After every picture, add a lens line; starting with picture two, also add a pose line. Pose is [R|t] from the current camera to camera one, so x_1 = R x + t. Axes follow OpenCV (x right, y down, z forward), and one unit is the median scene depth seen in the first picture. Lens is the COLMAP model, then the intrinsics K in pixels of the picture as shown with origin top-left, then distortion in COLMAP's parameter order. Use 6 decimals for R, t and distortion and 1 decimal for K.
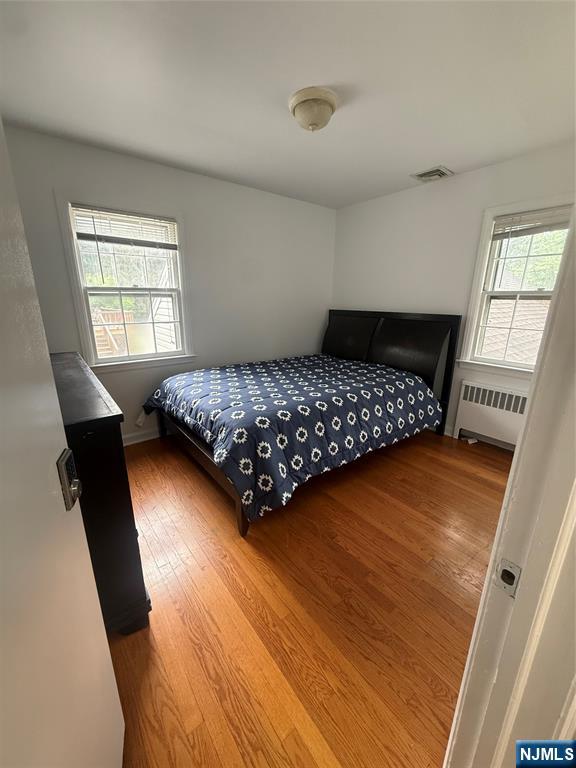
lens RADIAL K [[306.2, 0, 286.8], [0, 306.2, 384.0], [0, 0, 1]] dist [-0.000168, 0.000295]
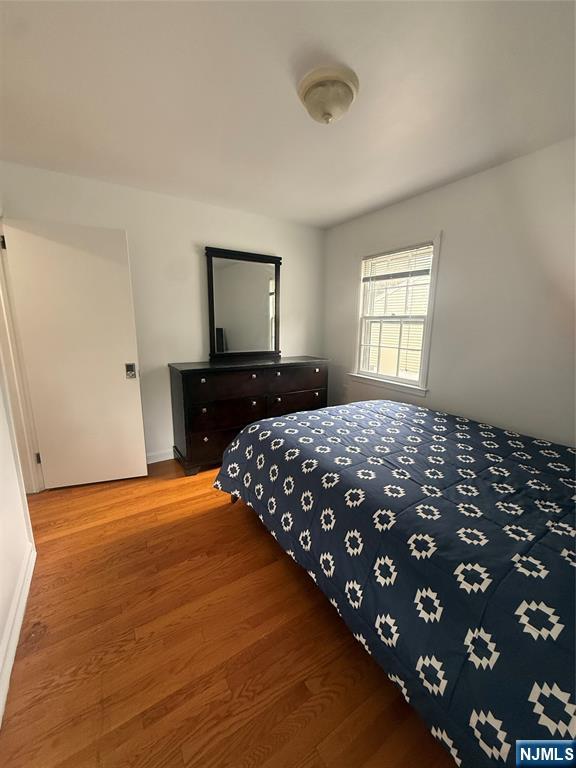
lens RADIAL K [[306.2, 0, 286.1], [0, 306.2, 386.0], [0, 0, 1]] dist [-0.000168, 0.000295]
pose [[-0.101020, 0.197828, -0.975017, 0.700554], [-0.278526, 0.935218, 0.218610, -0.220265], [0.955101, 0.293652, -0.039376, 0.779865]]
